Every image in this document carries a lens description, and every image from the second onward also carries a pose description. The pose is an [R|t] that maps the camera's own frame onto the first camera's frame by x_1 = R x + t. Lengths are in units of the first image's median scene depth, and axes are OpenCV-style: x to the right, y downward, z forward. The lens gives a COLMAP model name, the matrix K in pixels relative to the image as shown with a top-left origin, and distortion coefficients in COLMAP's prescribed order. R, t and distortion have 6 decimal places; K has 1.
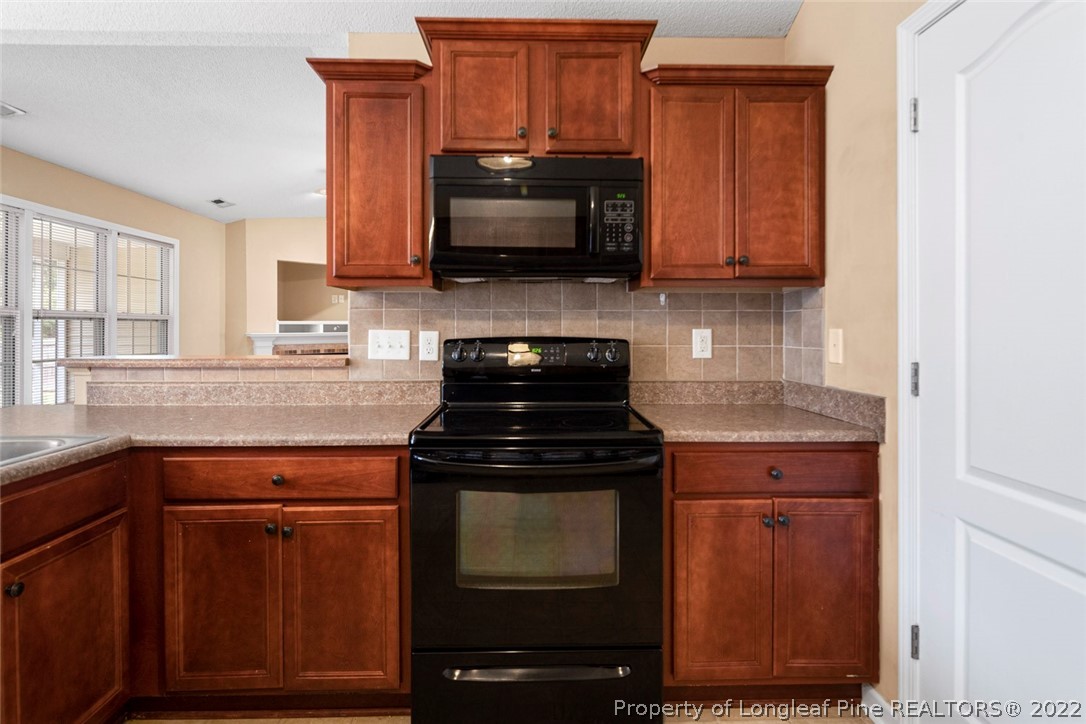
lens RADIAL K [[522.3, 0, 539.4], [0, 522.3, 329.4], [0, 0, 1]] dist [0.003934, 0.000186]
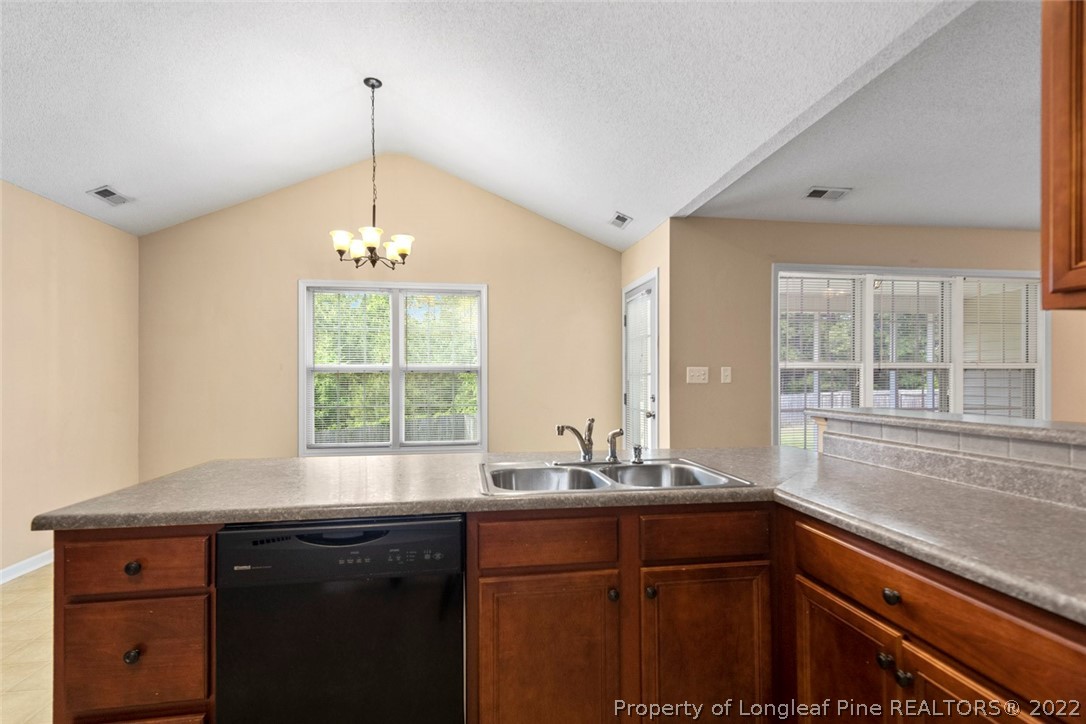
lens RADIAL K [[522.3, 0, 542.3], [0, 522.3, 377.9], [0, 0, 1]] dist [0.003934, 0.000186]
pose [[0.118636, -0.003157, -0.992933, 0.143856], [-0.001659, 0.999993, -0.003378, -0.003055], [0.992936, 0.002048, 0.118630, 0.447057]]
